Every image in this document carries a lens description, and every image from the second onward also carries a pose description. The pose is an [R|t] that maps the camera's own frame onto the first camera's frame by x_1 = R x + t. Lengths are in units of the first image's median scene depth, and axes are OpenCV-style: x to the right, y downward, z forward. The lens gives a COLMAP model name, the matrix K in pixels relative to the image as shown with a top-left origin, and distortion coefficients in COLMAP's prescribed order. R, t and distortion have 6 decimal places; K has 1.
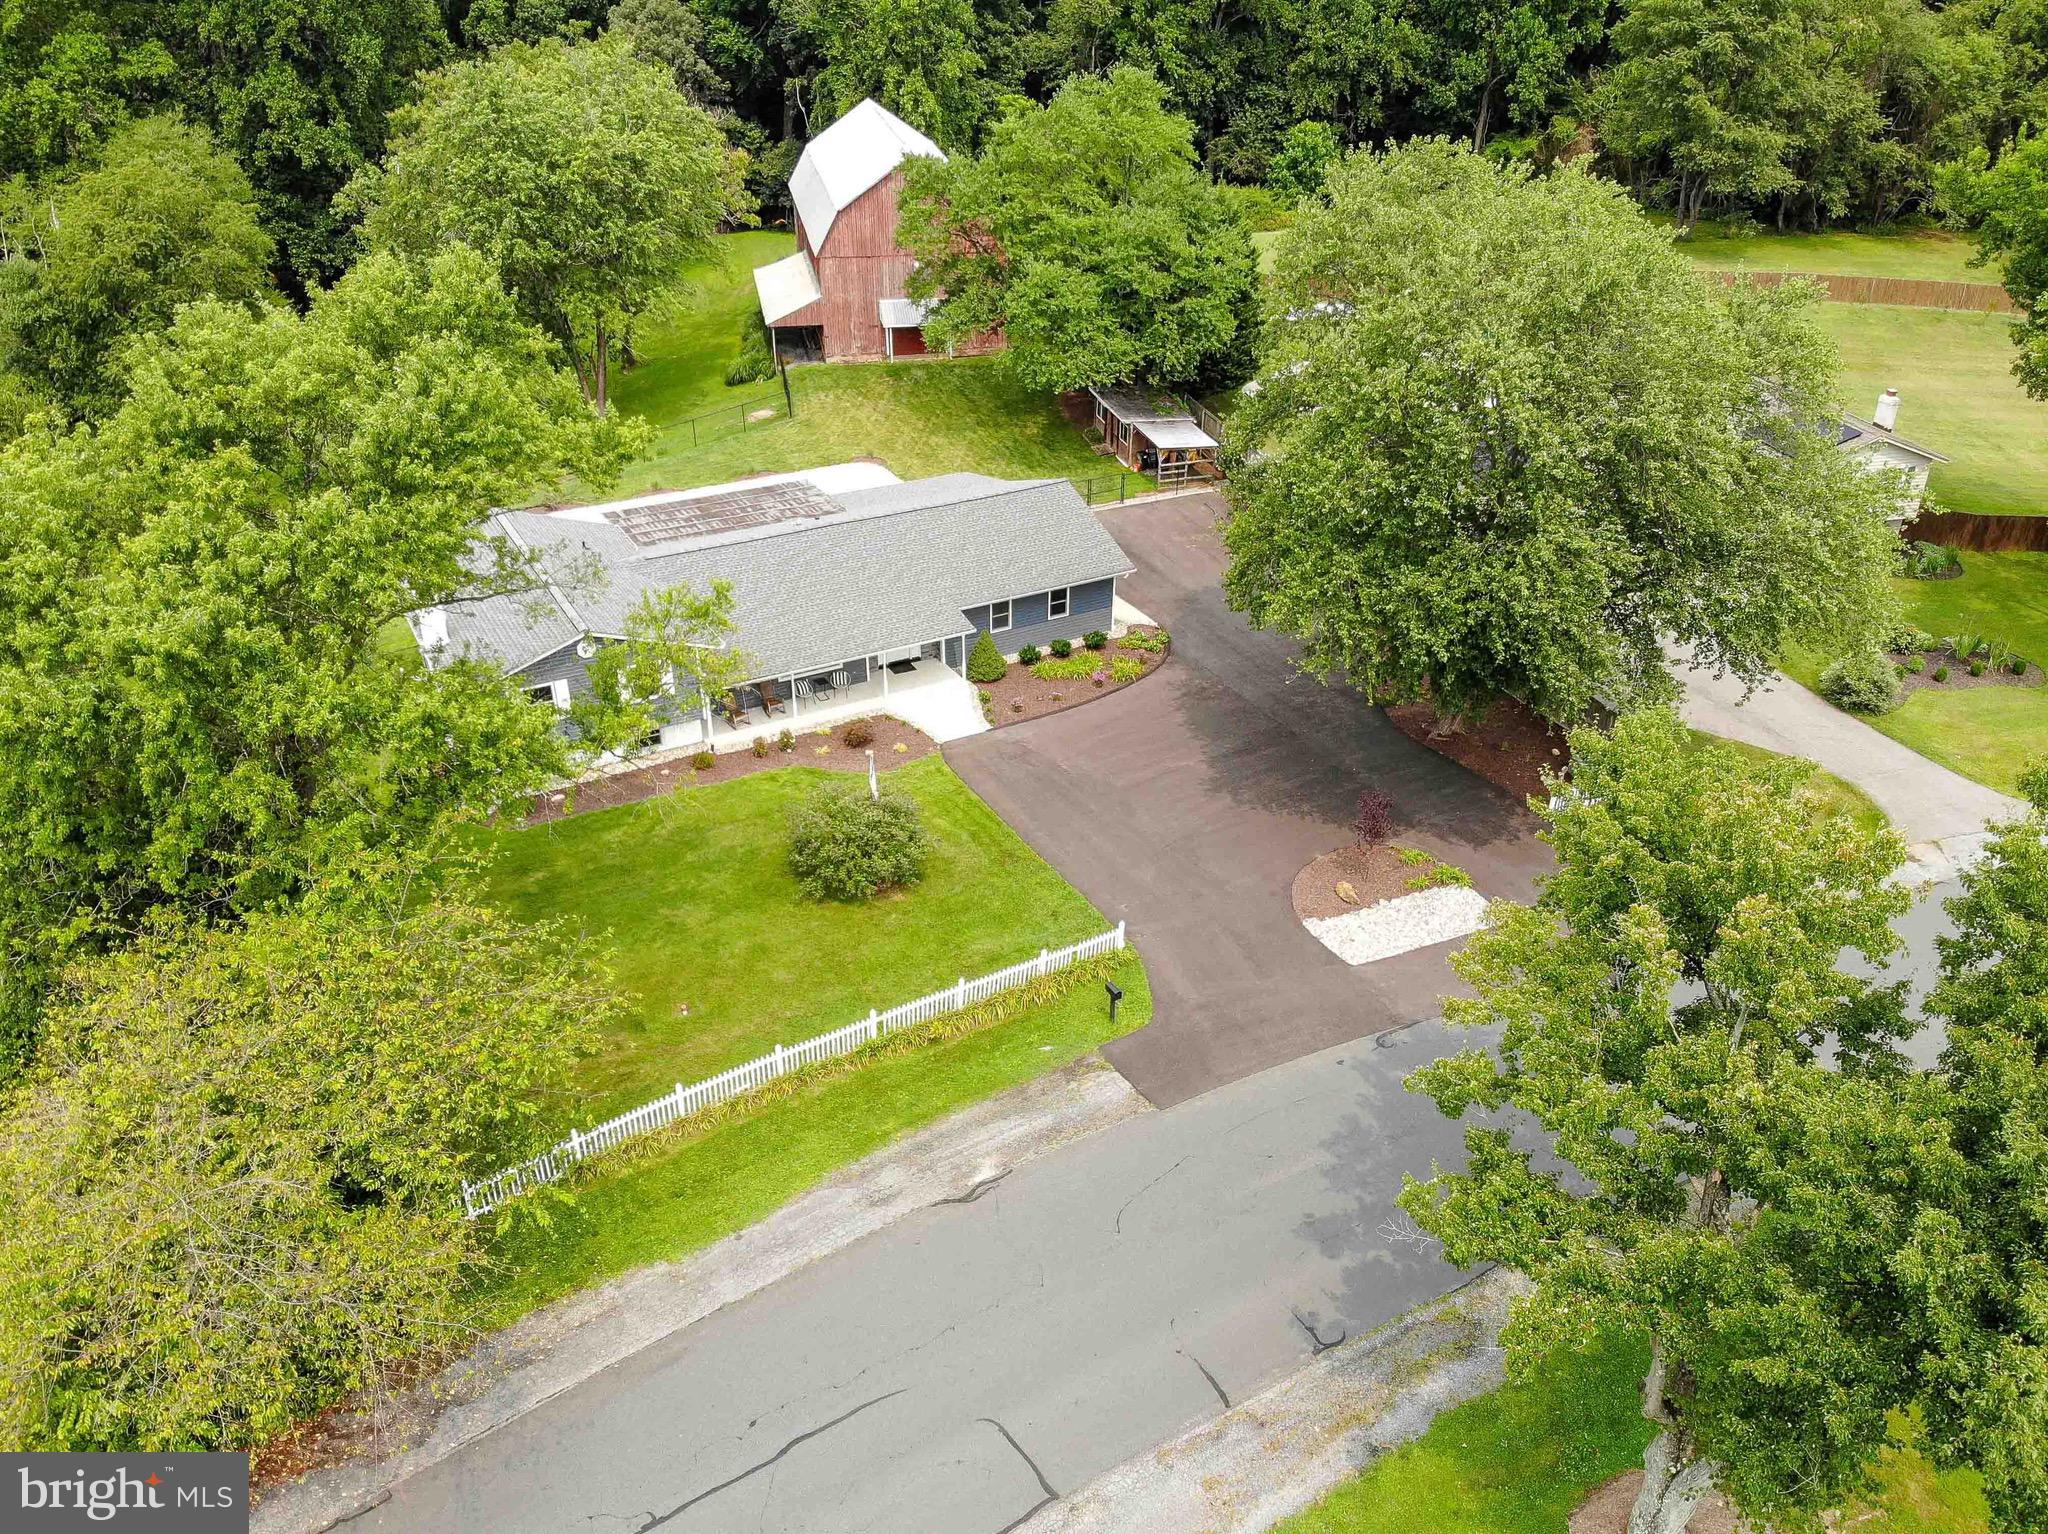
lens RADIAL K [[1512.3, 0, 1023.4], [0, 1512.3, 798.2], [0, 0, 1]] dist [-0.000174, -0.094059]
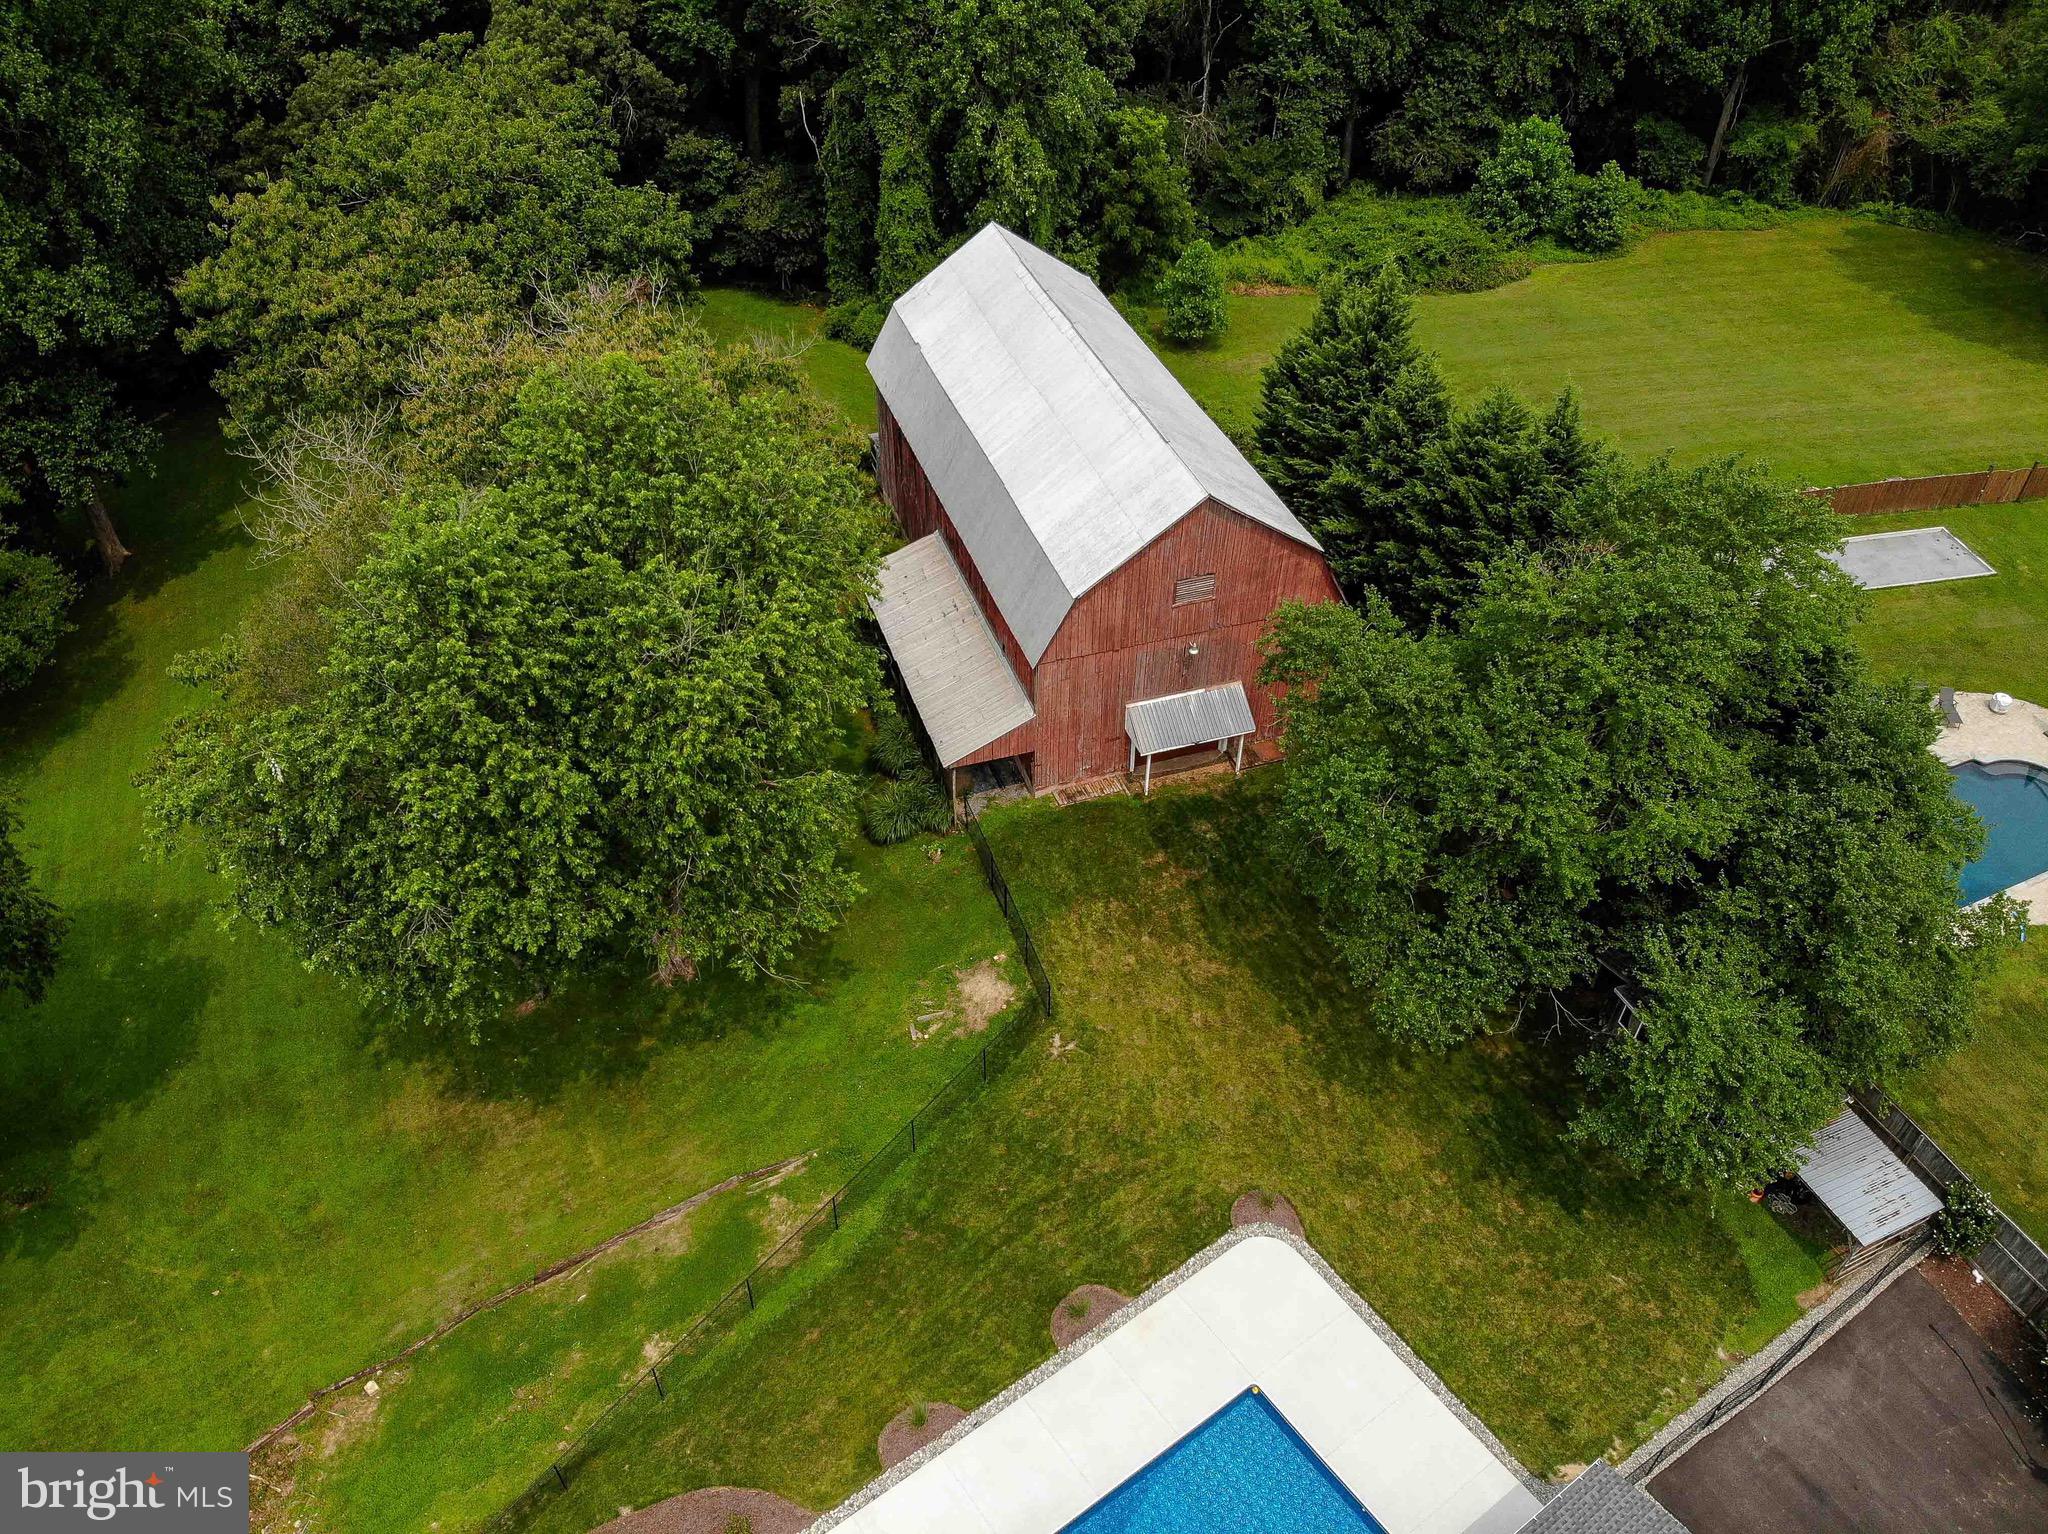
lens RADIAL K [[1459.0, 0, 1048.0], [0, 1459.0, 772.3], [0, 0, 1]] dist [0.009829, -0.107453]
pose [[0.990837, -0.089677, 0.100994, -0.150528], [0.069985, 0.980438, 0.183966, -0.333206], [-0.115516, -0.175213, 0.977730, 0.359296]]
